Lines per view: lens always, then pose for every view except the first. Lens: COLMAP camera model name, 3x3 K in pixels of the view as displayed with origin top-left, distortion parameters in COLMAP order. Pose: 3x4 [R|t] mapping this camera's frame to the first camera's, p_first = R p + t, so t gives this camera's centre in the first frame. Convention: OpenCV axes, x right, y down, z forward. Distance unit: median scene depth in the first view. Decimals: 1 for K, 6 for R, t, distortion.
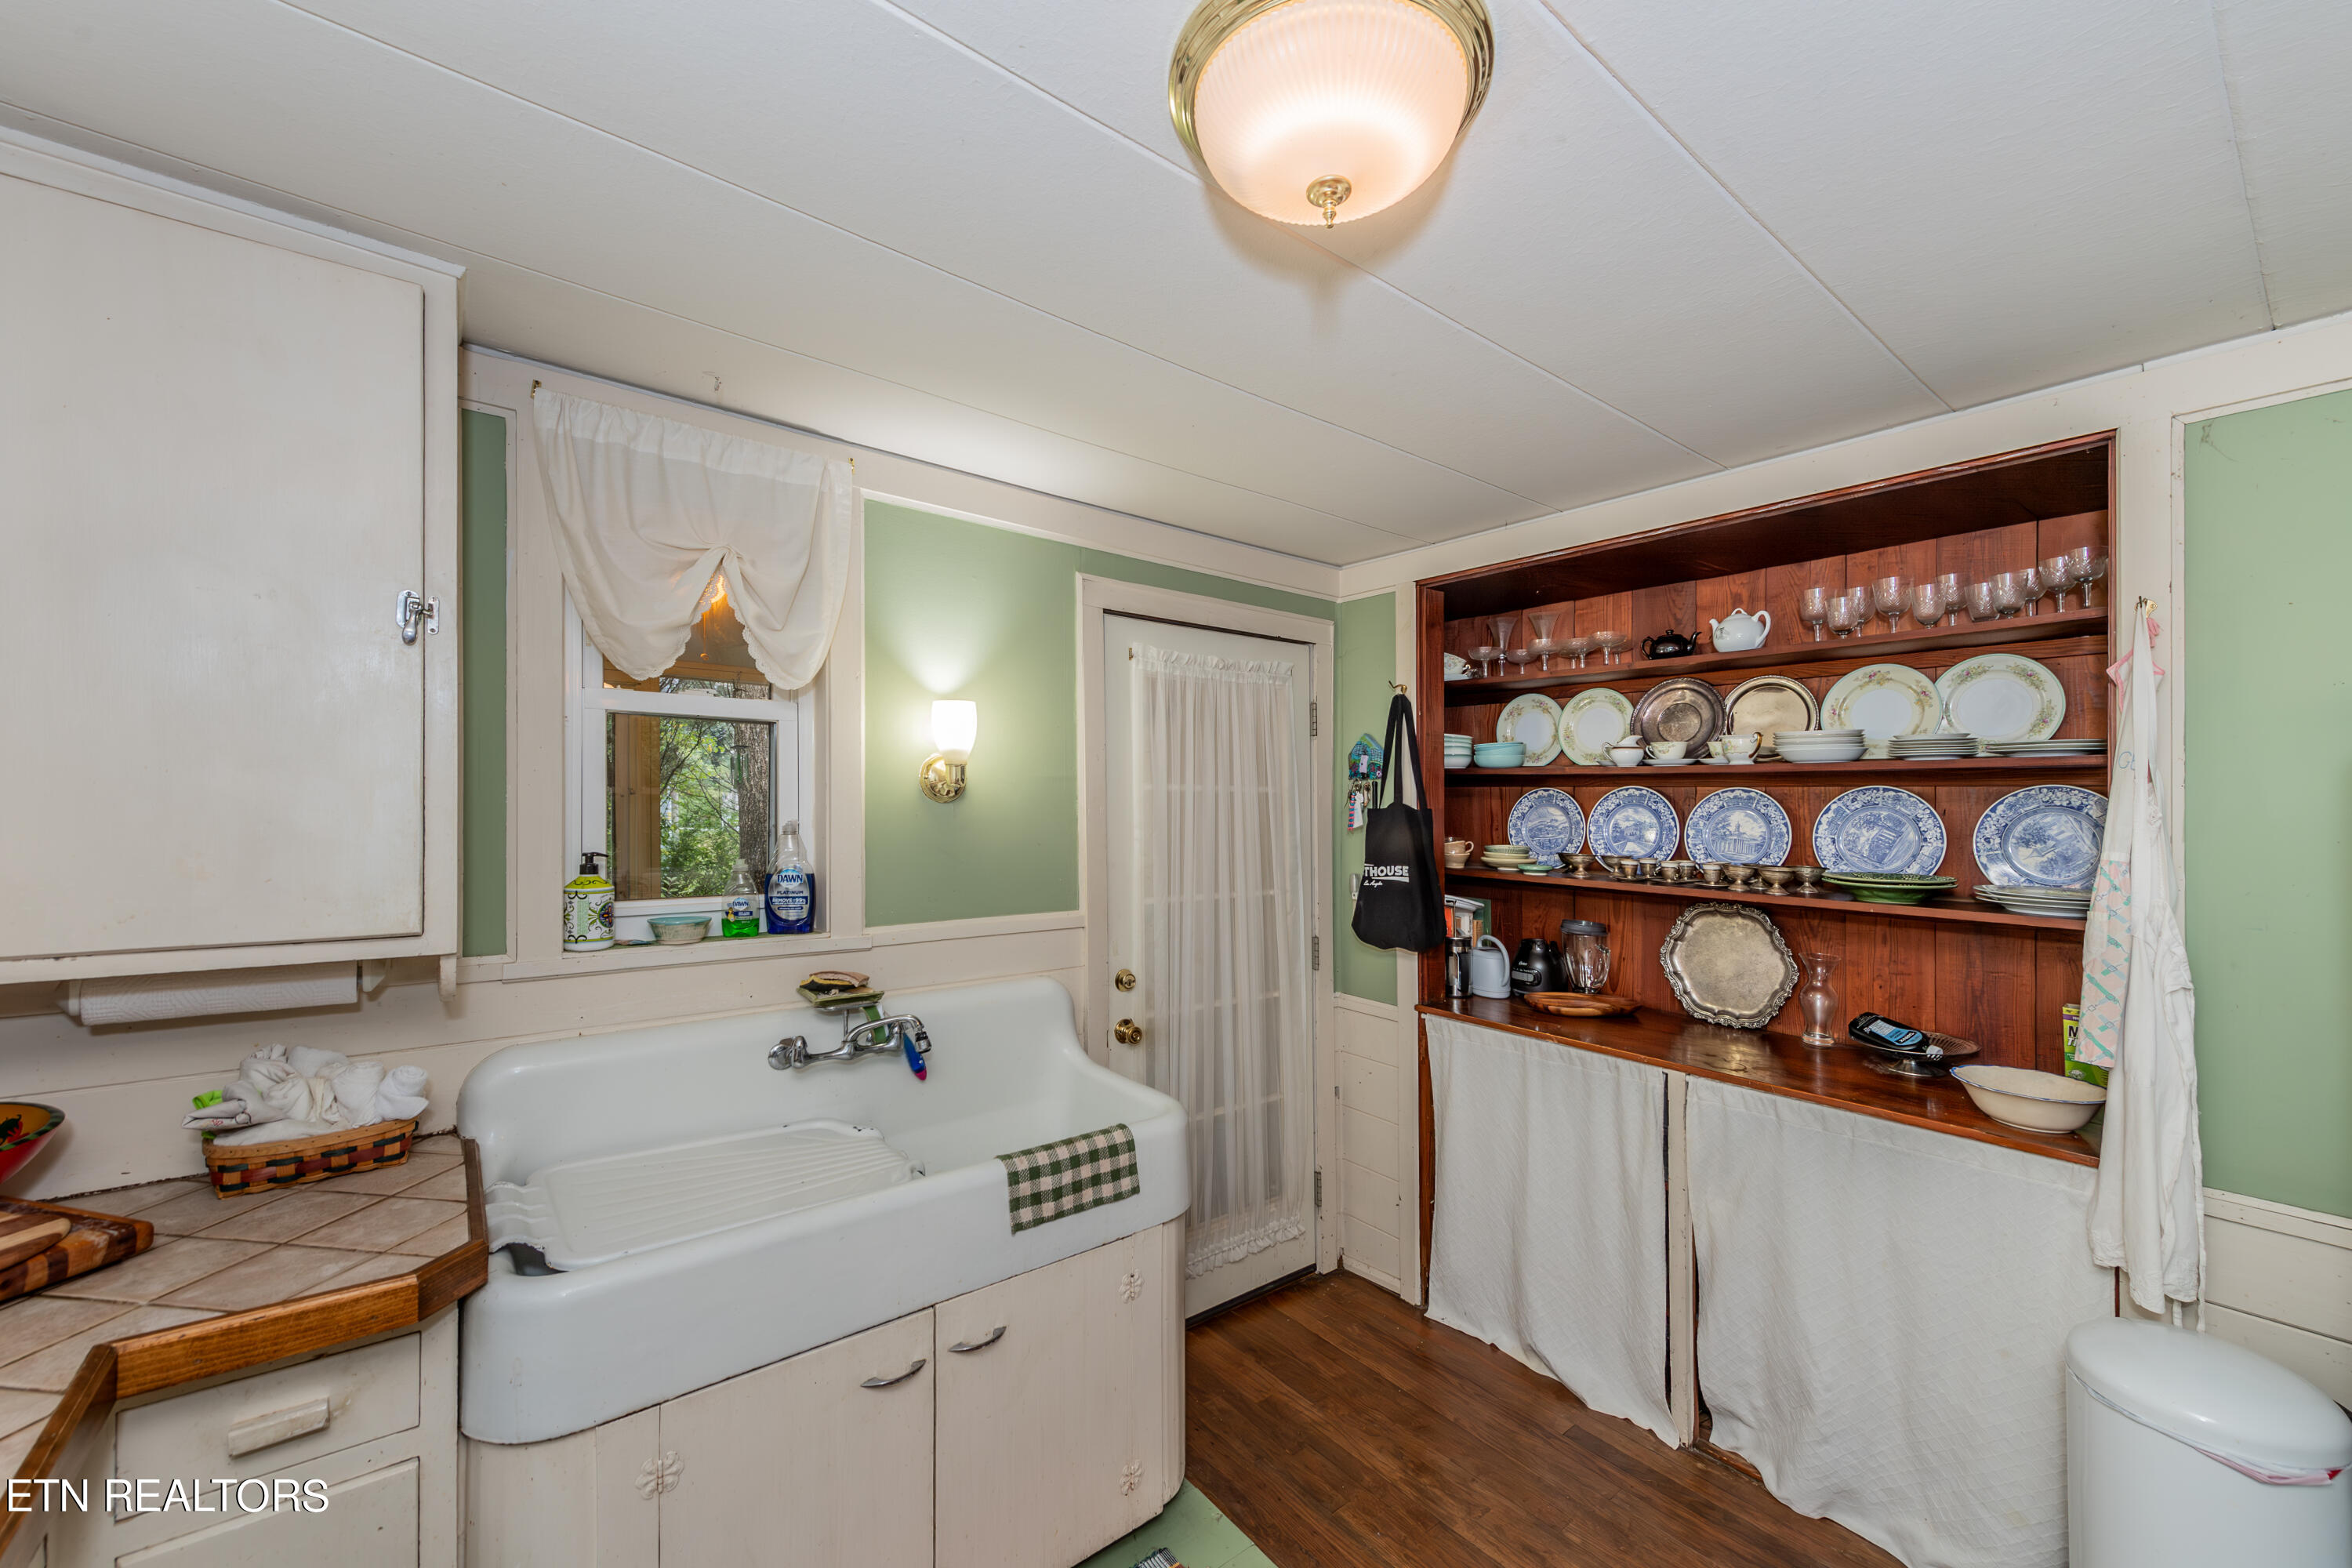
lens RADIAL K [[916.6, 0, 1174.9], [0, 916.6, 823.7], [0, 0, 1]] dist [0.013363, -0.000154]
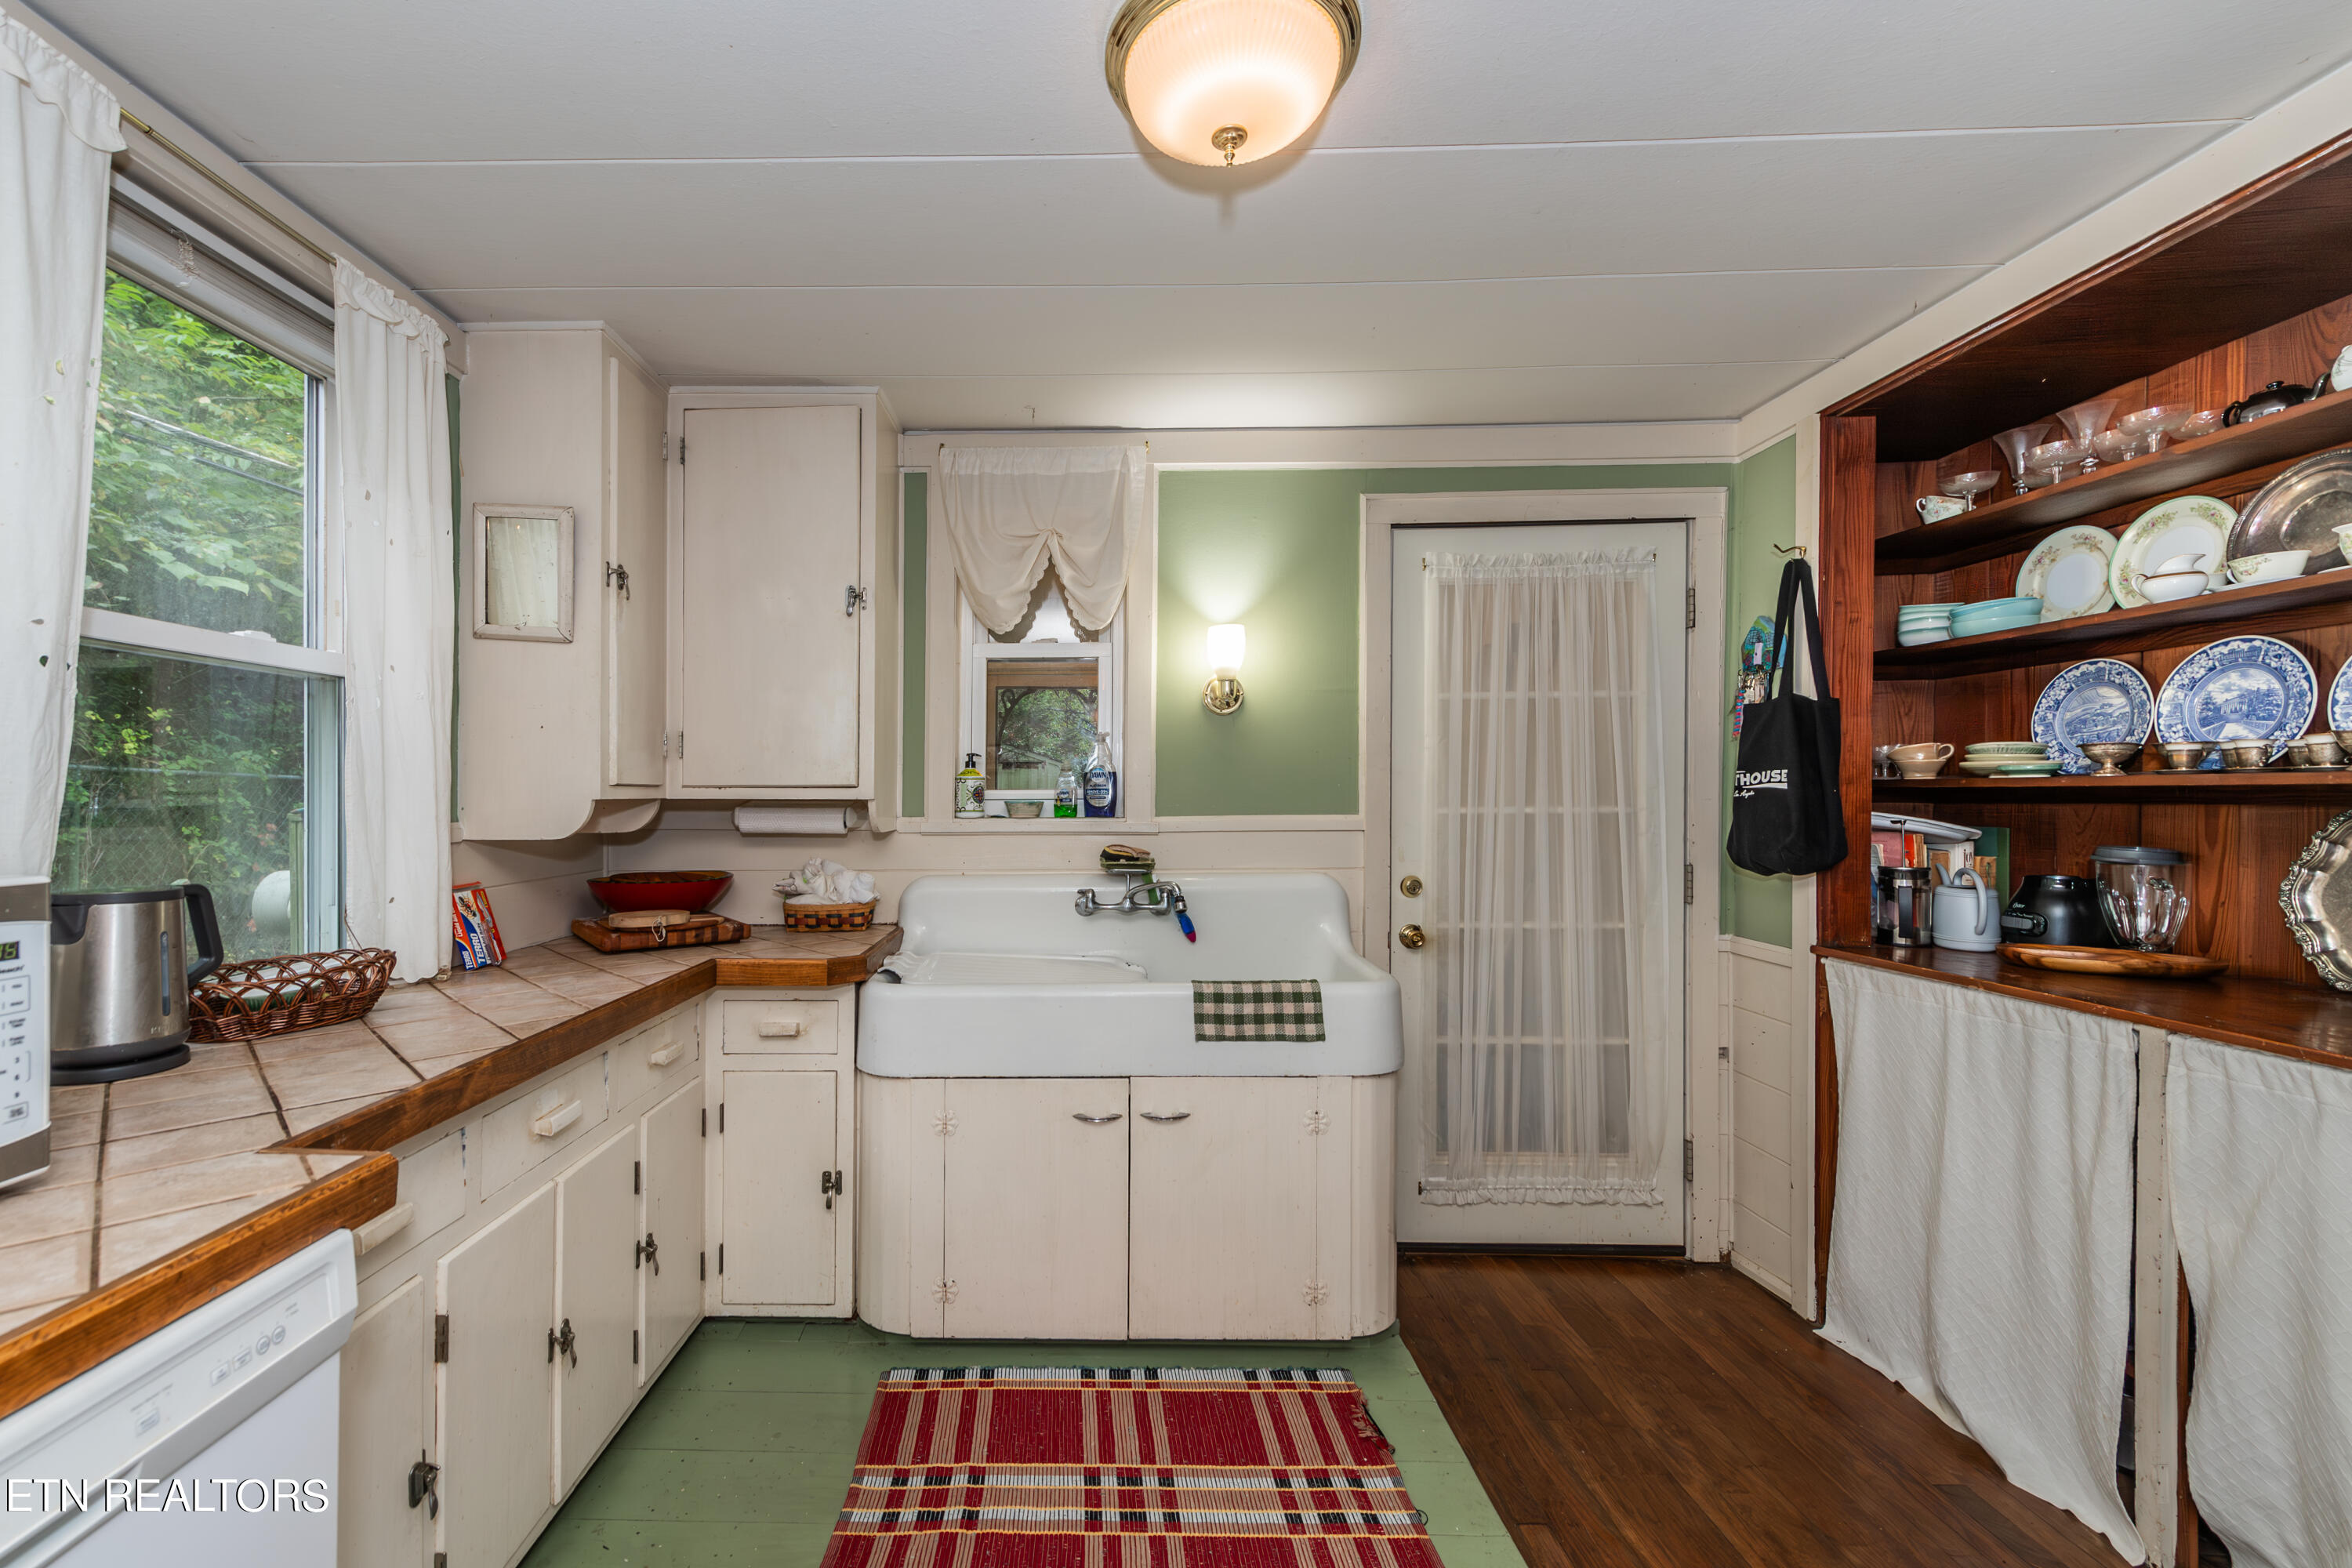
lens RADIAL K [[968.9, 0, 1068.6], [0, 968.9, 815.6], [0, 0, 1]] dist [0.015905, -0.000472]
pose [[0.772271, -0.002989, -0.635286, 0.341107], [-0.000548, 0.999985, -0.005371, 0.100672], [0.635293, 0.004496, 0.772258, -0.072260]]
